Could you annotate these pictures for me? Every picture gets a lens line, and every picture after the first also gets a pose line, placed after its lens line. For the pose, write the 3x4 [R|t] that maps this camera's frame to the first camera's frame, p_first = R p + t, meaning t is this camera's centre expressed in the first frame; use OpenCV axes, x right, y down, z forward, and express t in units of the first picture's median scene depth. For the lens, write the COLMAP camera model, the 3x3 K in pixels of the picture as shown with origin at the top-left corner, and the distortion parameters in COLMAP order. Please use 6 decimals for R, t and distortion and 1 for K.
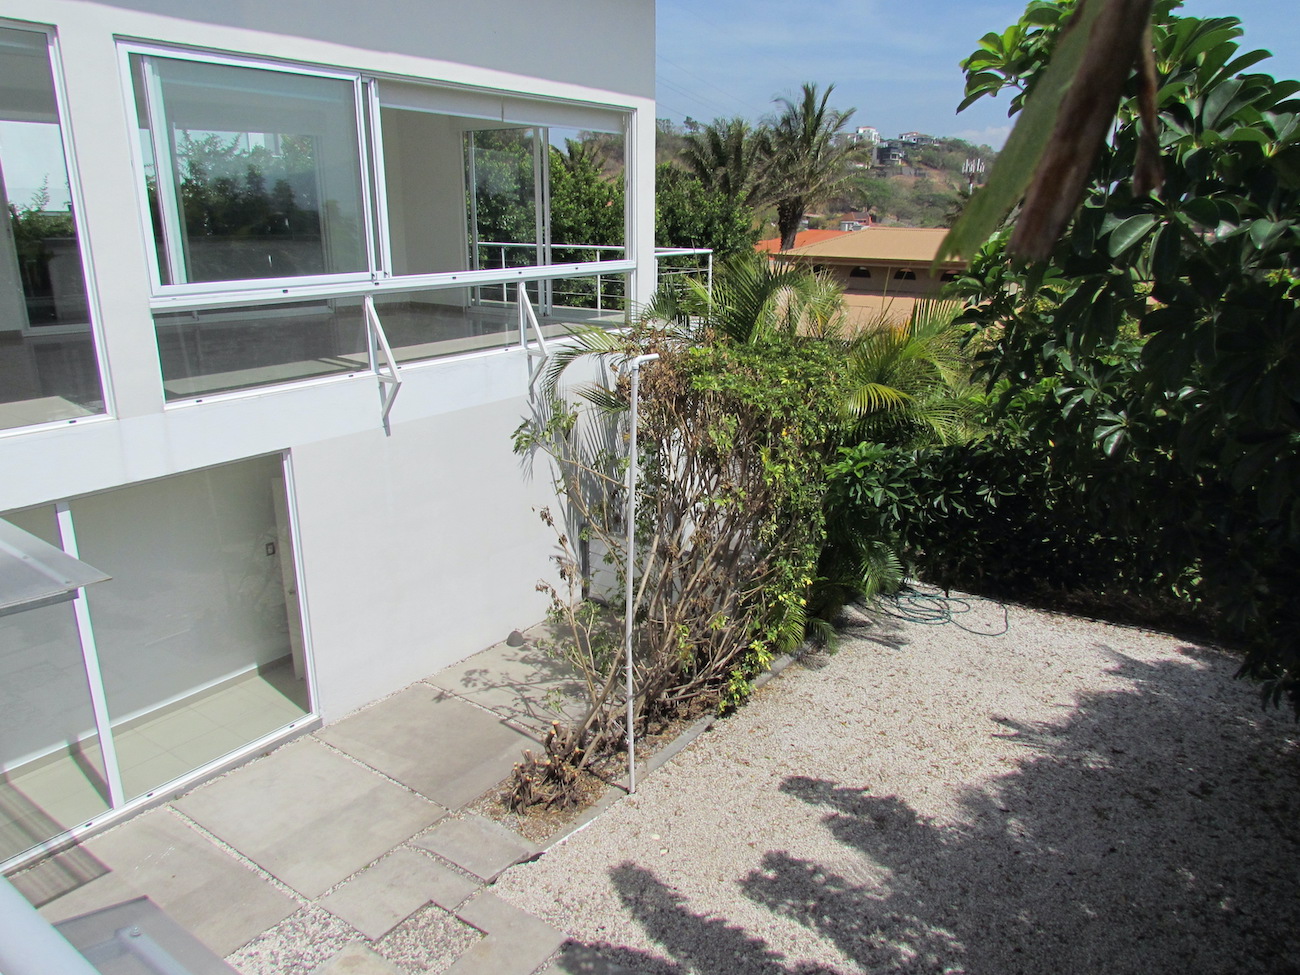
lens RADIAL K [[926.8, 0, 646.7], [0, 926.8, 490.0], [0, 0, 1]] dist [-0.025539, 0.008641]
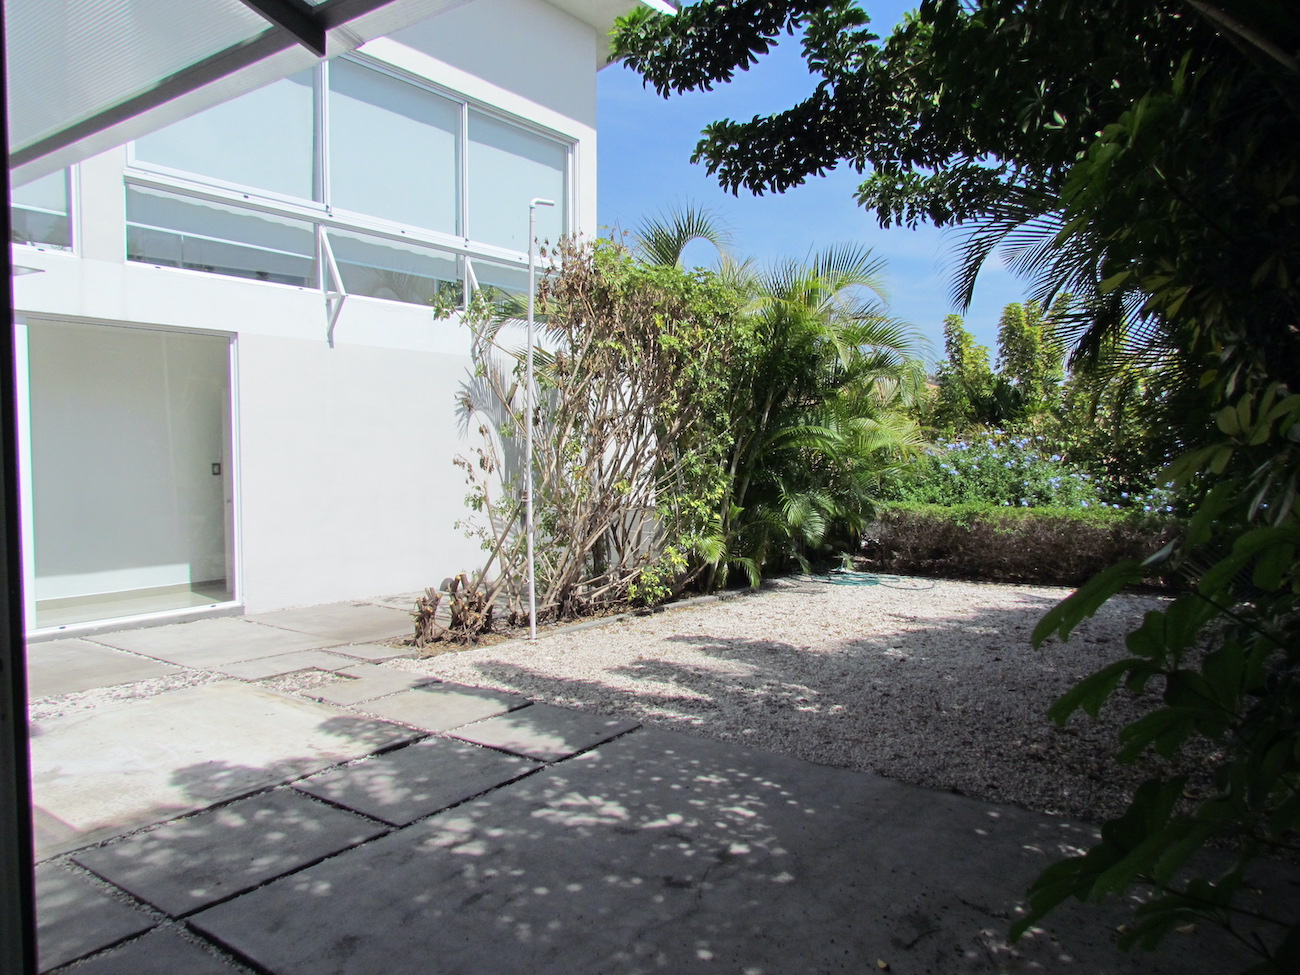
lens RADIAL K [[926.8, 0, 657.4], [0, 926.8, 483.6], [0, 0, 1]] dist [-0.025539, 0.008641]
pose [[0.999989, 0.000168, 0.004658, 0.097411], [0.000923, 0.972419, -0.233237, 0.330689], [-0.004568, 0.233239, 0.972409, -0.033812]]
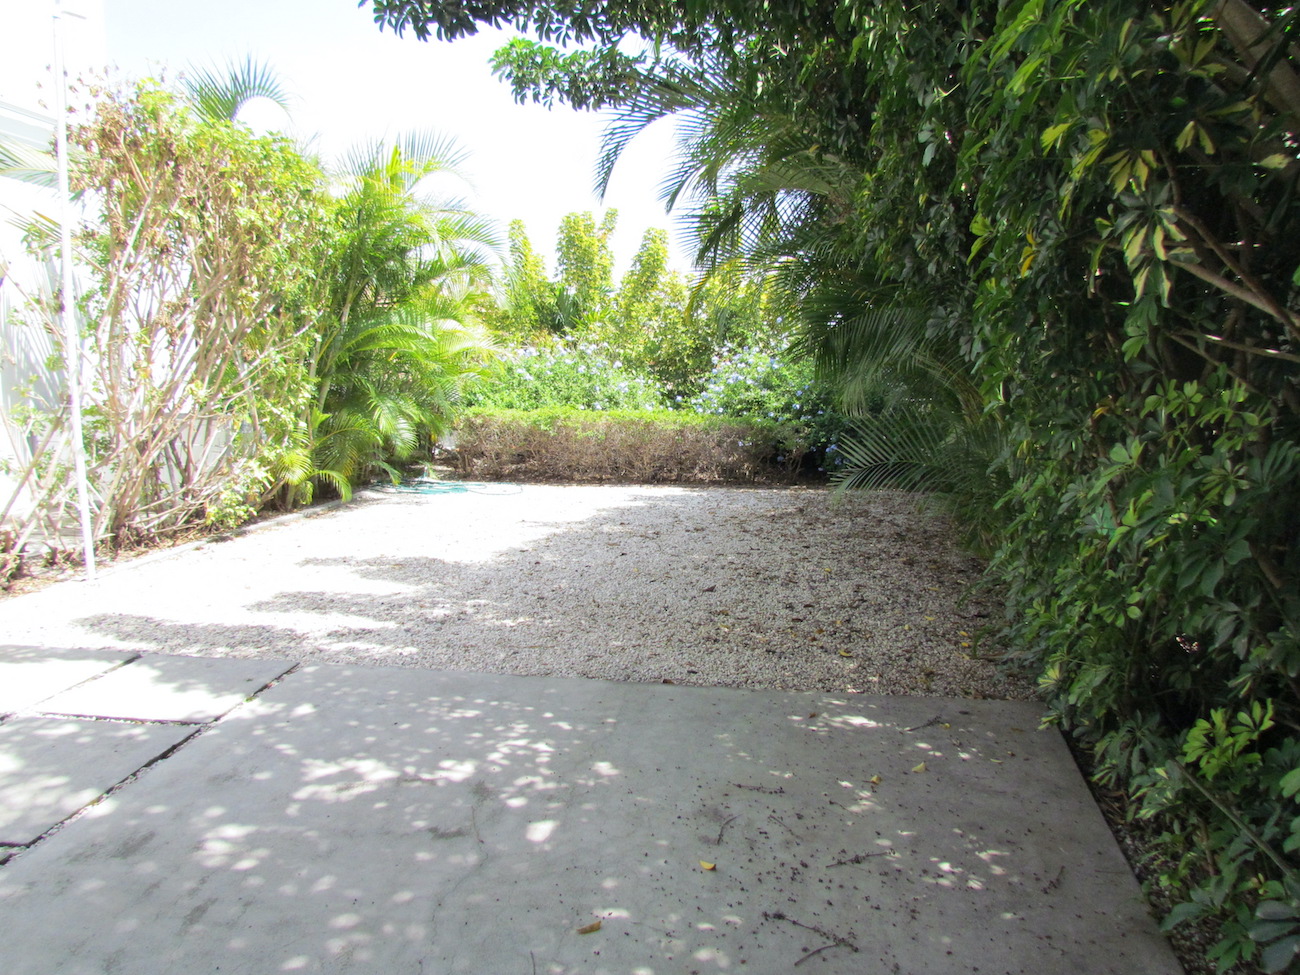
lens RADIAL K [[926.8, 0, 653.1], [0, 926.8, 489.6], [0, 0, 1]] dist [-0.025539, 0.008641]
pose [[0.873598, -0.053875, 0.483657, 0.024618], [0.118774, 0.987402, -0.104547, 0.325566], [-0.471931, 0.148779, 0.868991, 0.034976]]
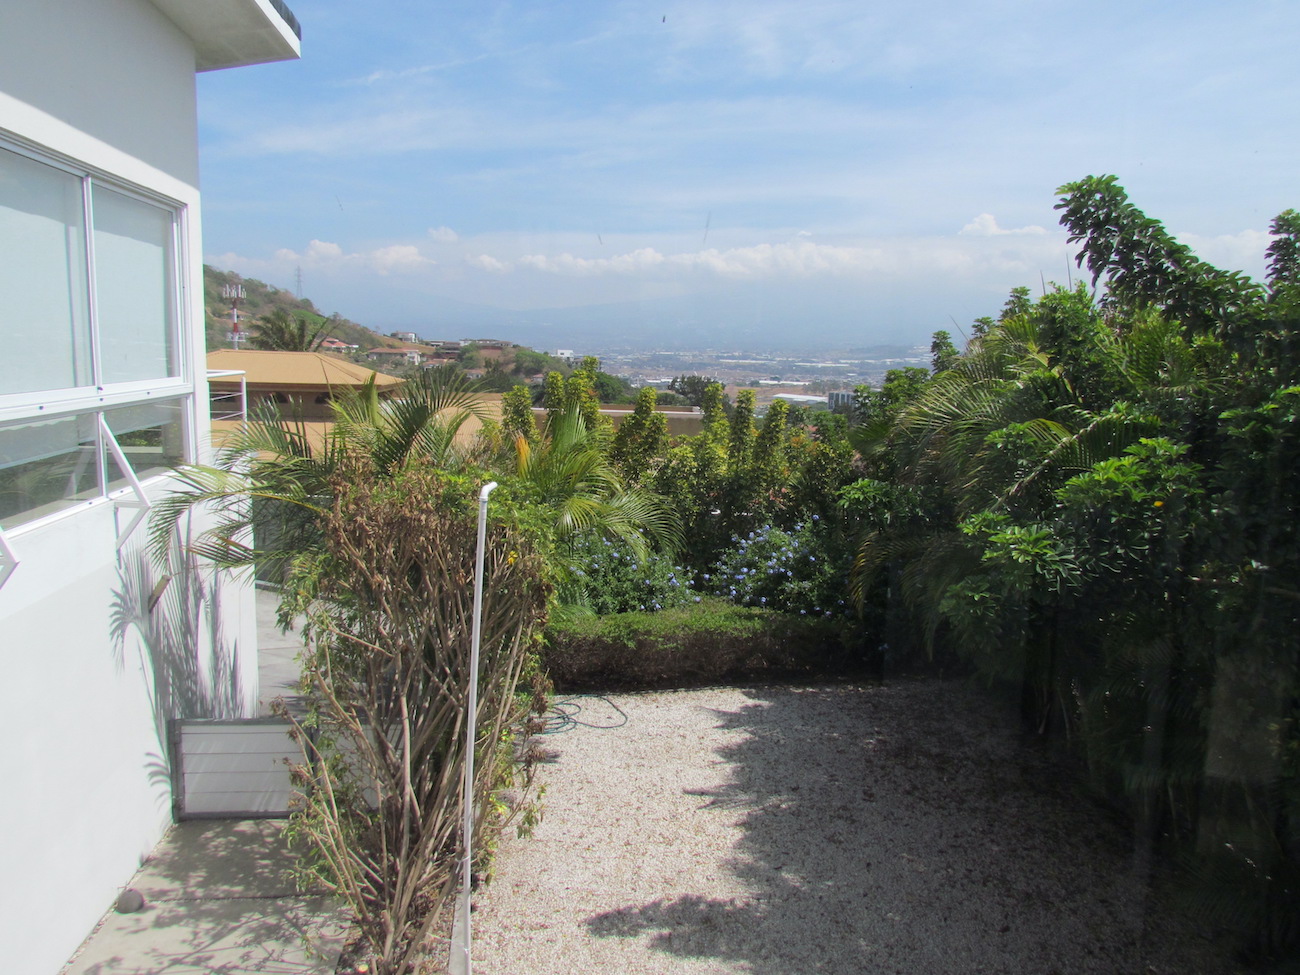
lens RADIAL K [[926.8, 0, 657.9], [0, 926.8, 481.4], [0, 0, 1]] dist [-0.025539, 0.008641]
pose [[0.714987, -0.076976, 0.694887, -0.365093], [0.171638, 0.982829, -0.067730, -0.045618], [-0.677742, 0.167696, 0.715922, 0.184631]]
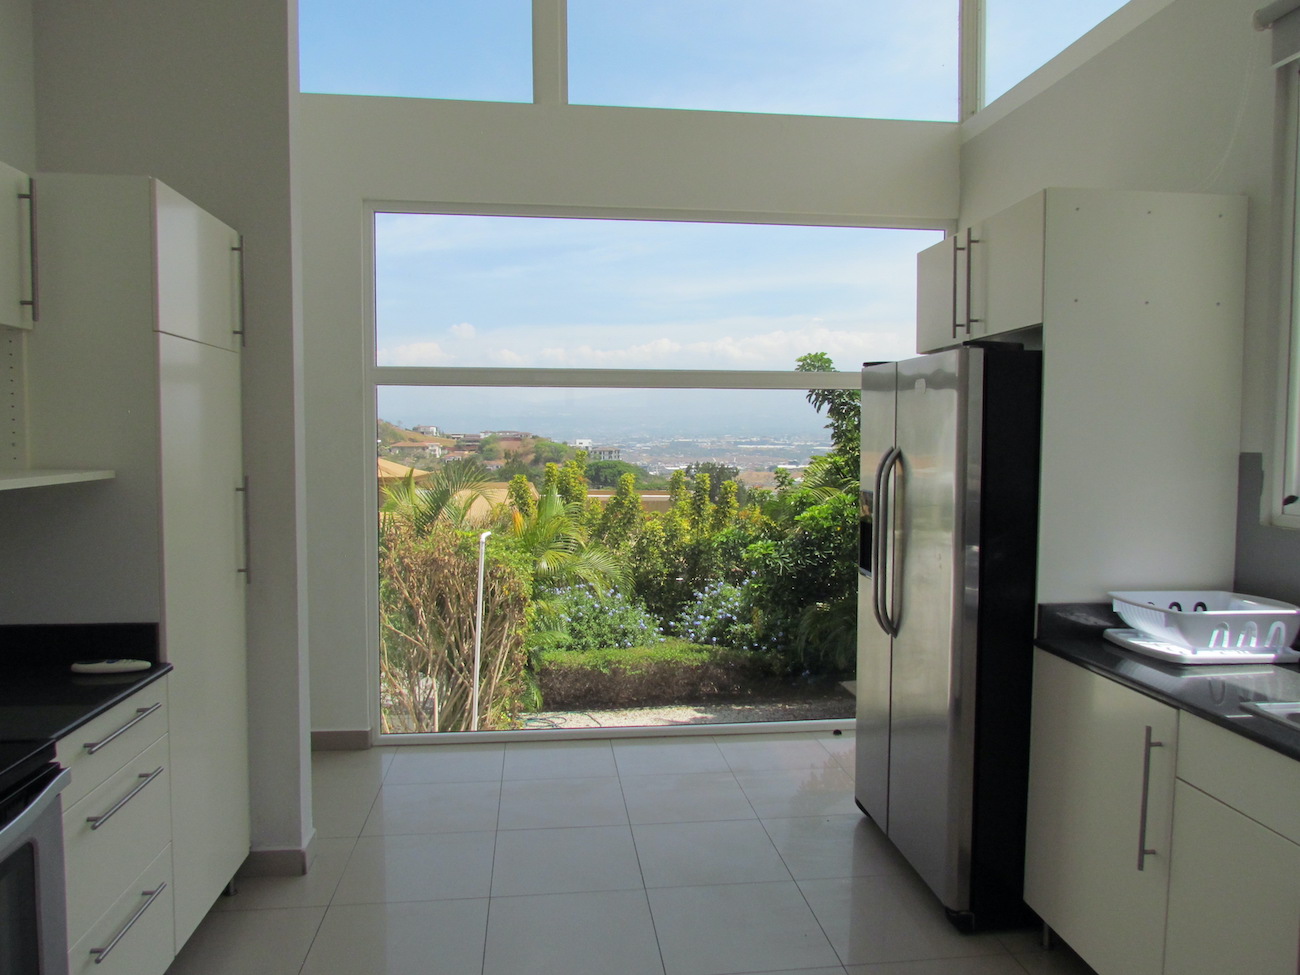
lens RADIAL K [[927.8, 0, 660.0], [0, 927.8, 489.3], [0, 0, 1]] dist [0.041465, 0.000171]
pose [[0.728023, -0.033678, 0.684725, -0.588825], [0.190242, 0.969490, -0.154588, 0.046731], [-0.658628, 0.242807, 0.712218, -0.182961]]
